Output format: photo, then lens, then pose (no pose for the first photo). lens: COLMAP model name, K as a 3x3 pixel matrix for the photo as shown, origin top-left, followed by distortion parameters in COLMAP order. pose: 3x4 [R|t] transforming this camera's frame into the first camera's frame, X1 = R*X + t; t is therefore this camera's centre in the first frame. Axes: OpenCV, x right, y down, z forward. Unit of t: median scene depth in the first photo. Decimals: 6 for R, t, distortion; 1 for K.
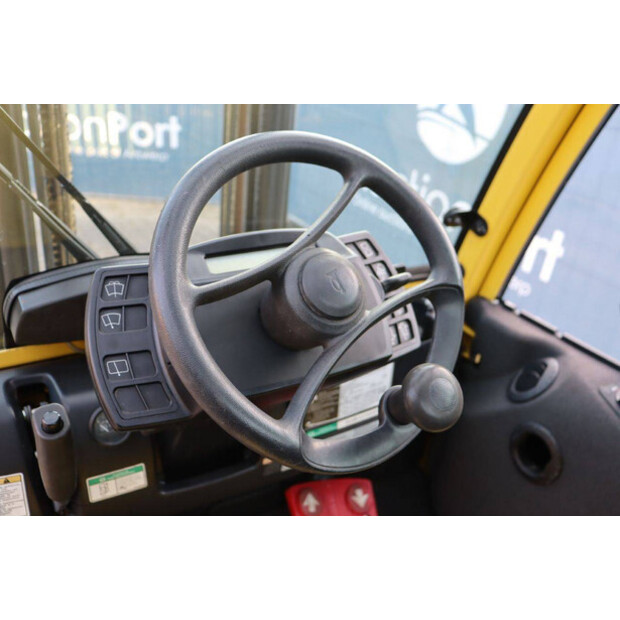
lens RADIAL K [[665.3, 0, 310.0], [0, 665.3, 310.0], [0, 0, 1]] dist [-0.105650, 0.244542]
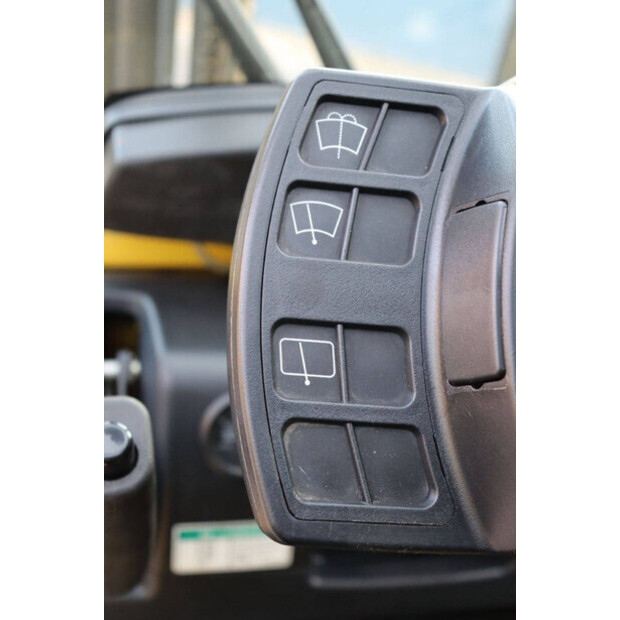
lens RADIAL K [[860.9, 0, 310.0], [0, 860.9, 310.0], [0, 0, 1]] dist [0.063304, 0.030040]
pose [[0.949881, 0.230635, -0.211028, -0.194018], [-0.206969, 0.969886, 0.128392, 0.003371], [0.234285, -0.078281, 0.969011, 0.546284]]
